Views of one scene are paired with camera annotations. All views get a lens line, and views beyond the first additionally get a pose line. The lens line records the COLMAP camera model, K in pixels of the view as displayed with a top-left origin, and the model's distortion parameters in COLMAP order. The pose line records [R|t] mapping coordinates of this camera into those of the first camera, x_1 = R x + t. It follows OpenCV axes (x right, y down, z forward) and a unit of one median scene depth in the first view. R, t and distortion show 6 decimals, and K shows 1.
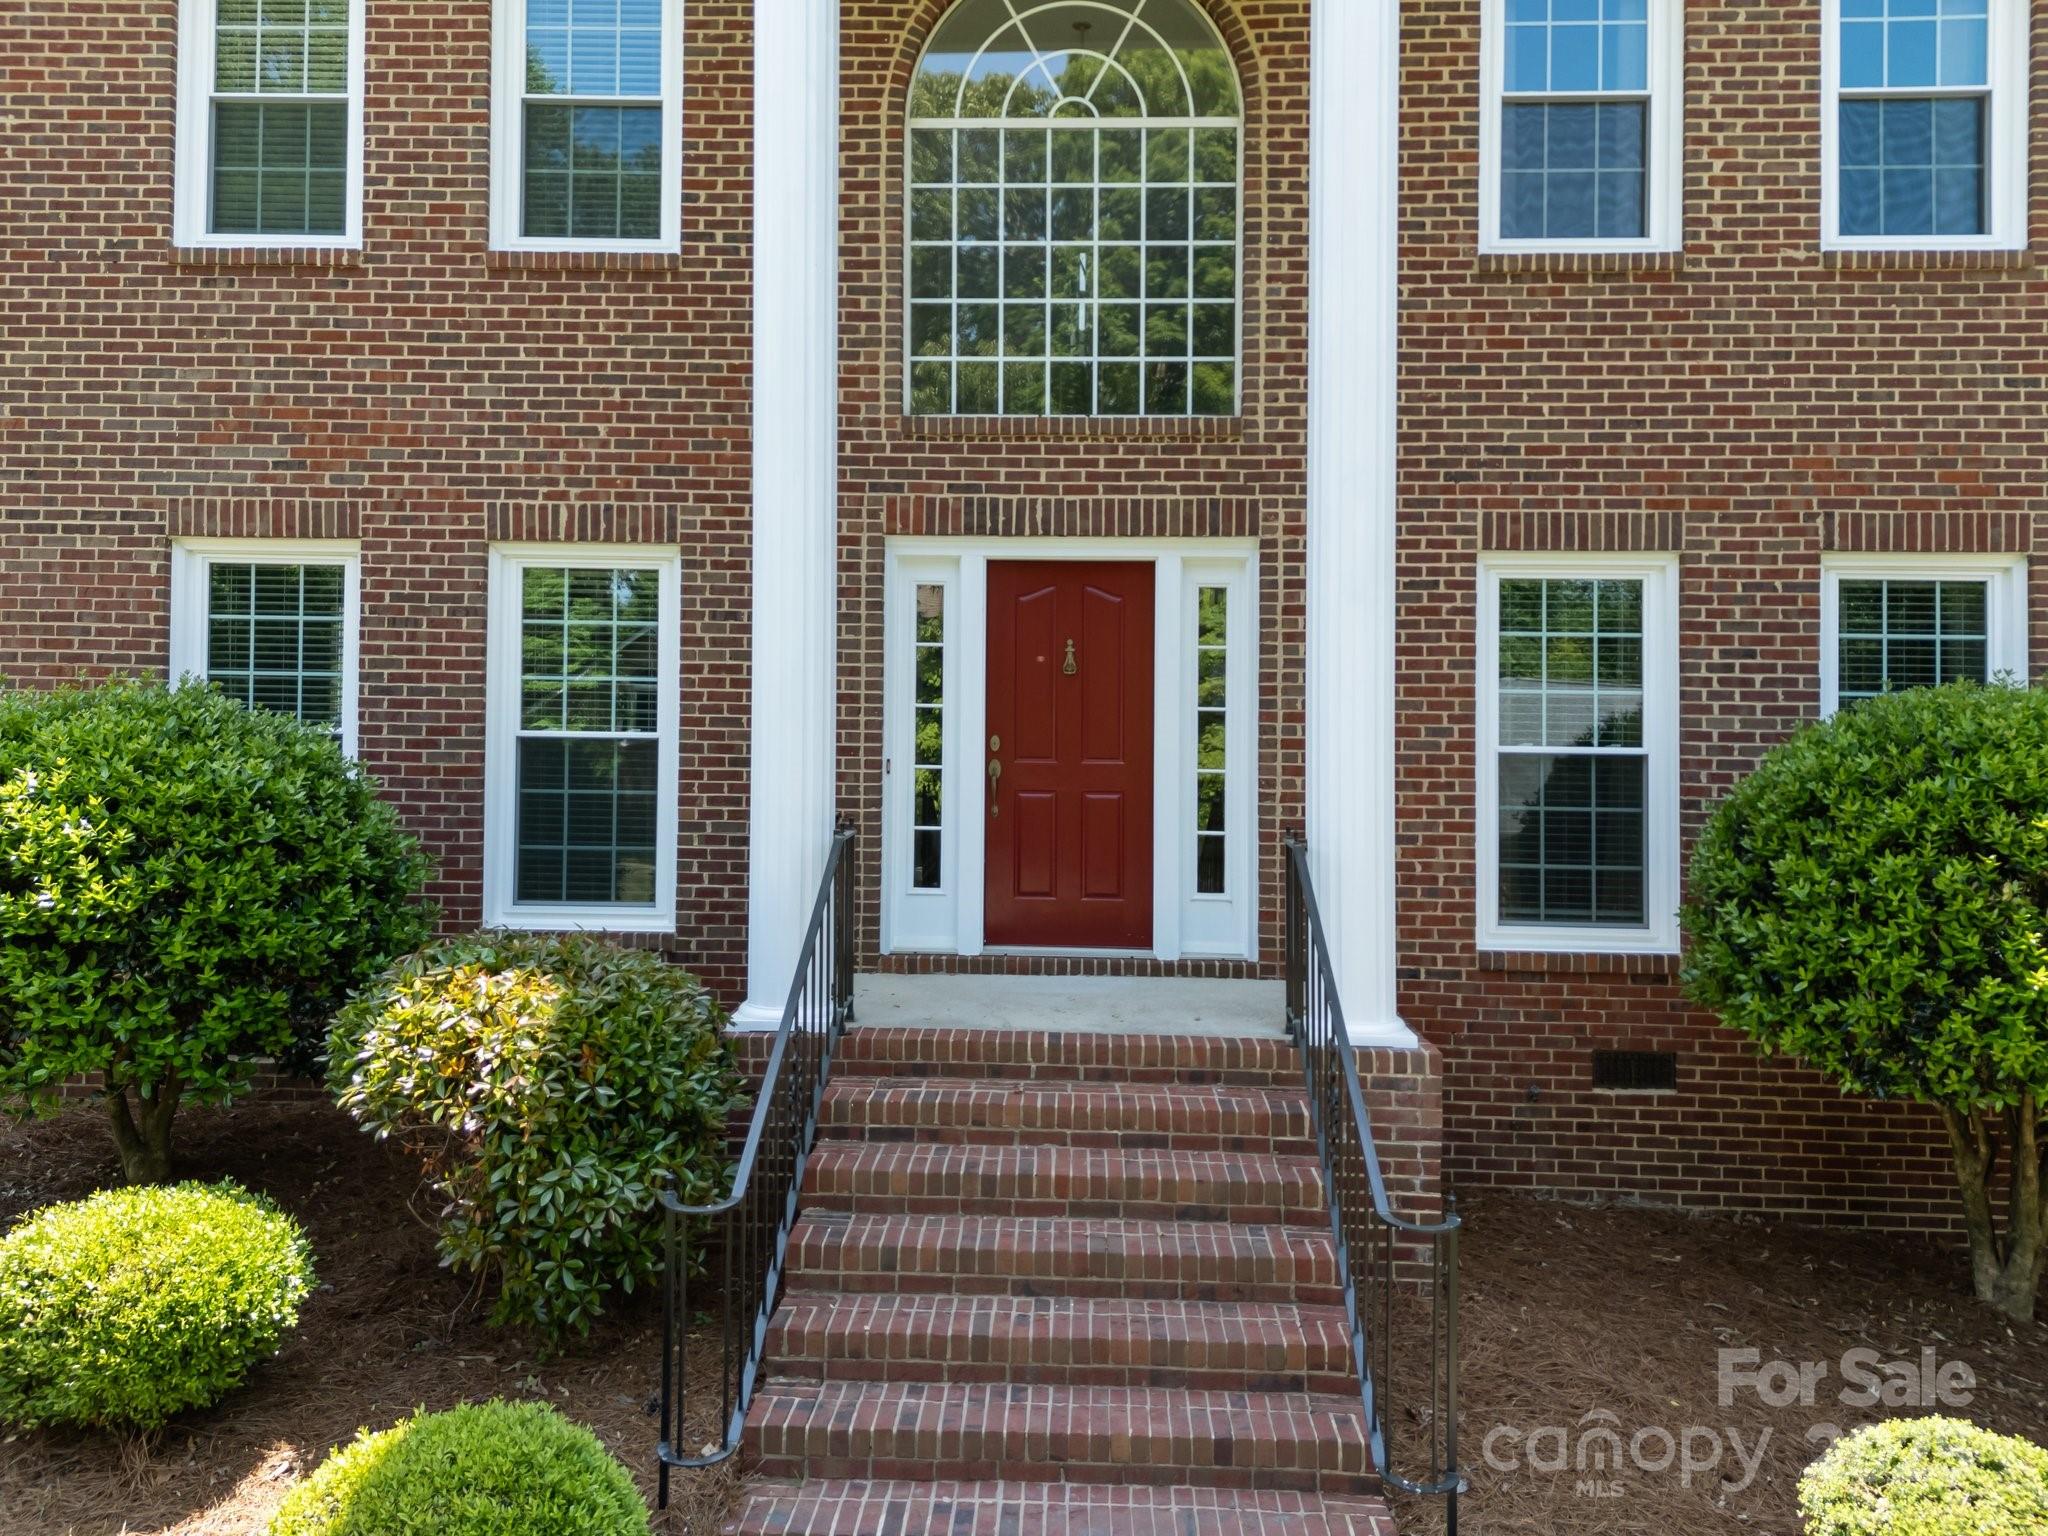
lens RADIAL K [[1576.4, 0, 1024.0], [0, 1576.4, 657.8], [0, 0, 1]] dist [0.011946, 0.001396]
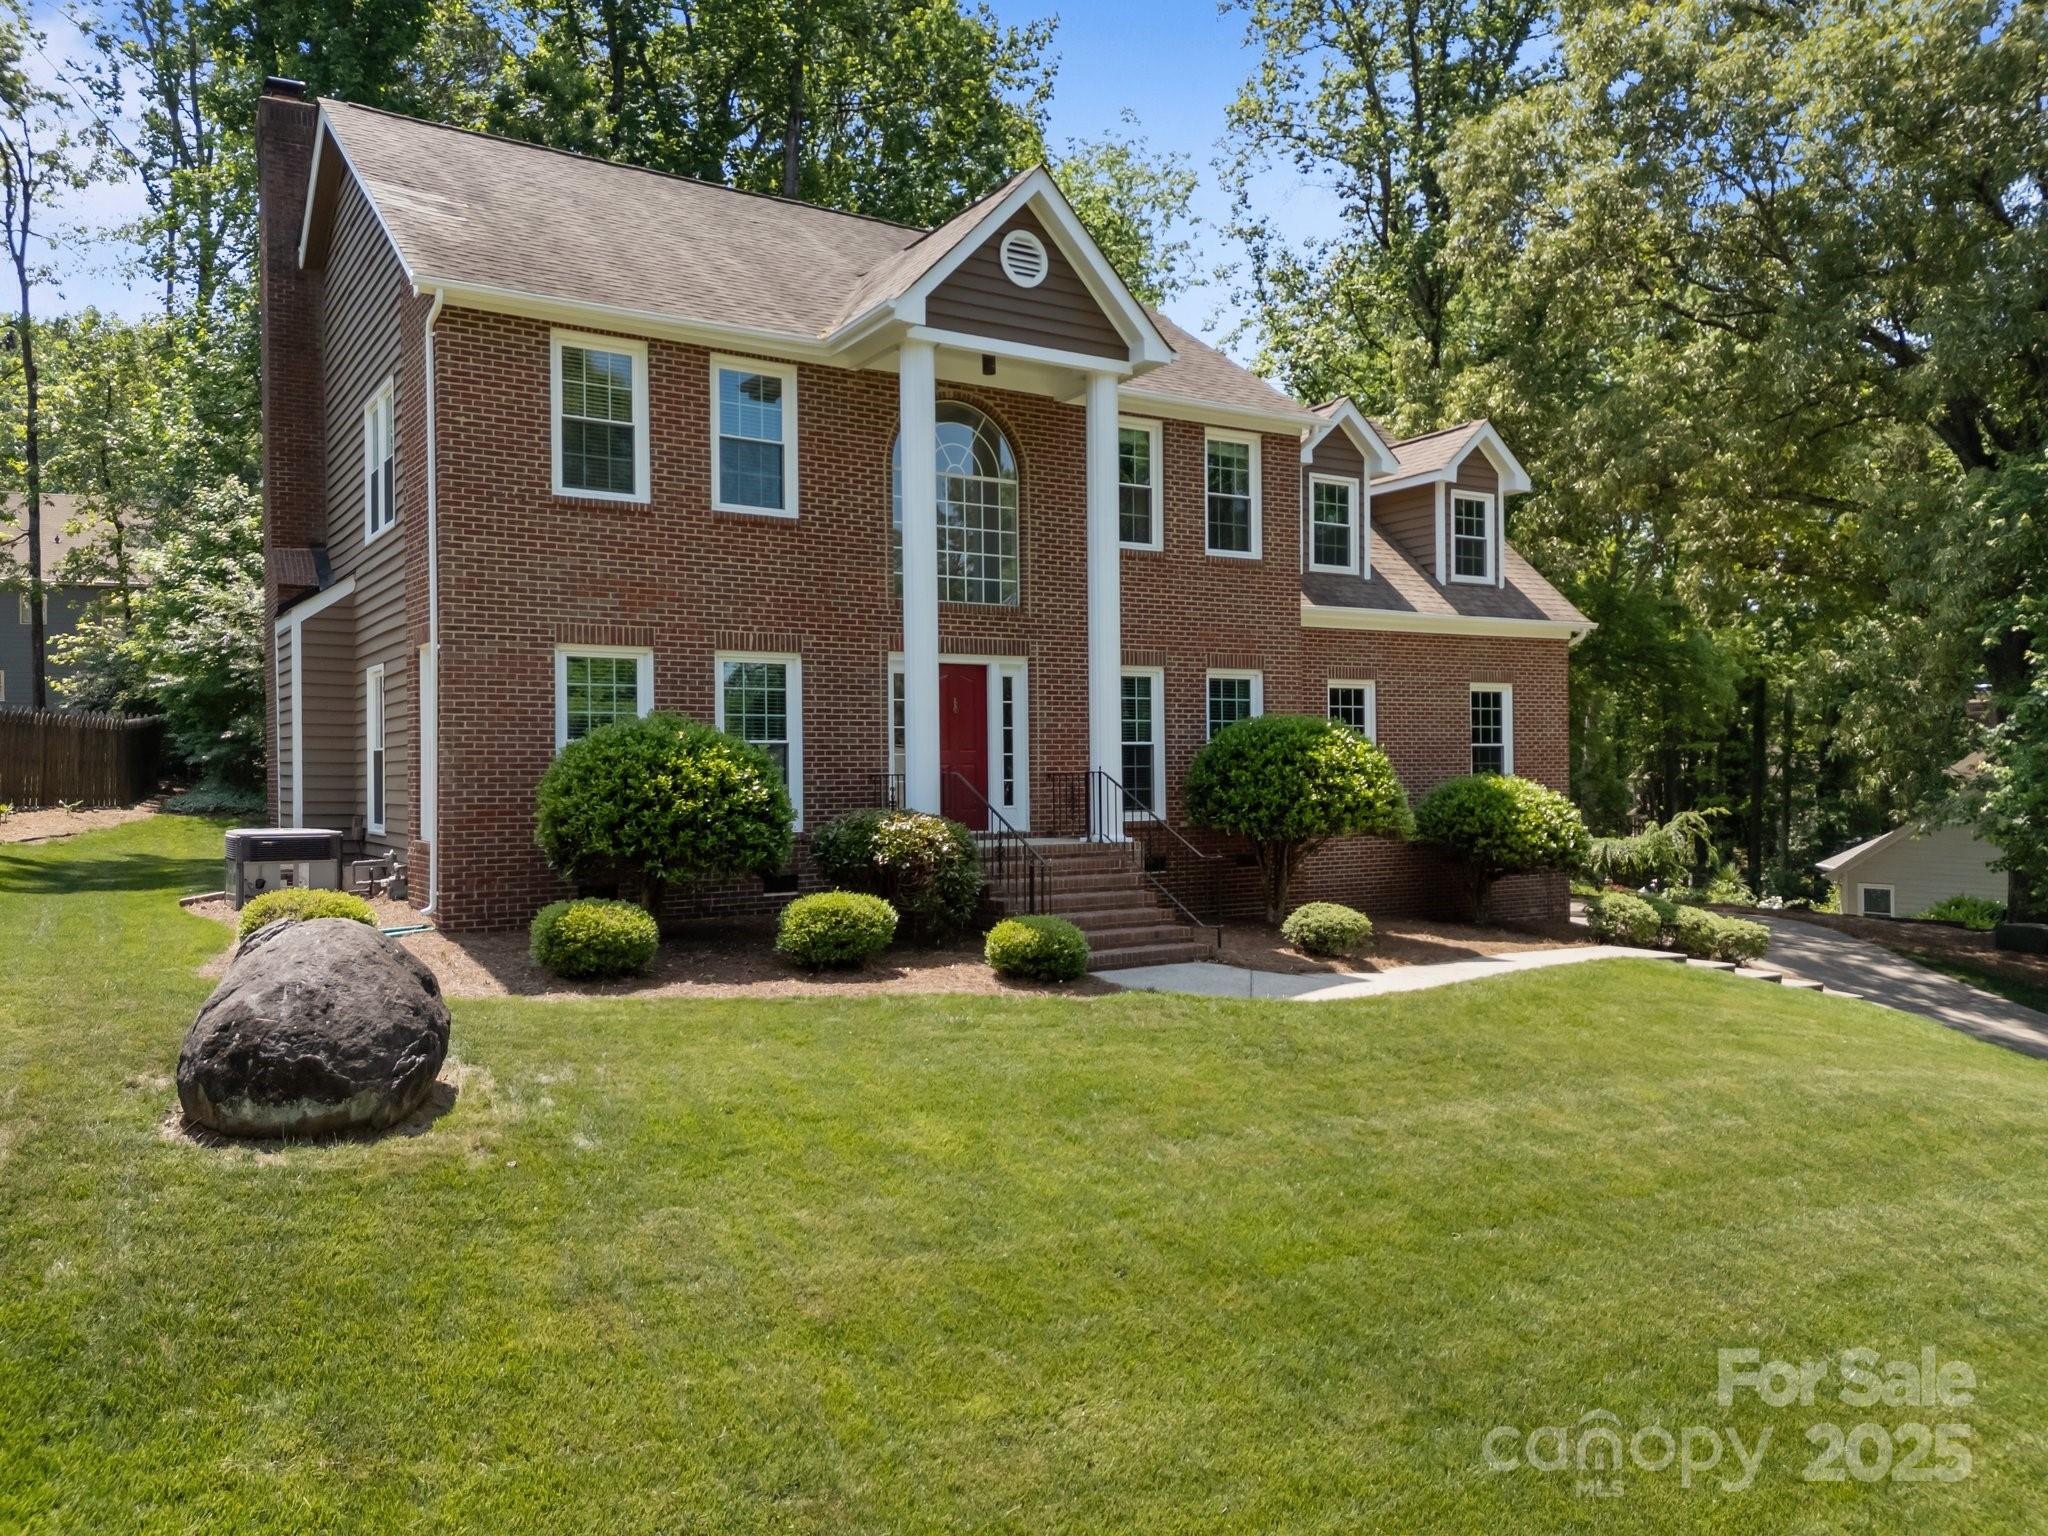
lens RADIAL K [[1563.2, 0, 1024.0], [0, 1563.2, 768.0], [0, 0, 1]] dist [-0.009715, -0.000879]
pose [[0.817687, -0.018216, 0.575375, -1.224548], [0.003872, 0.999651, 0.026146, 0.031312], [-0.575650, -0.019151, 0.817472, -0.952114]]
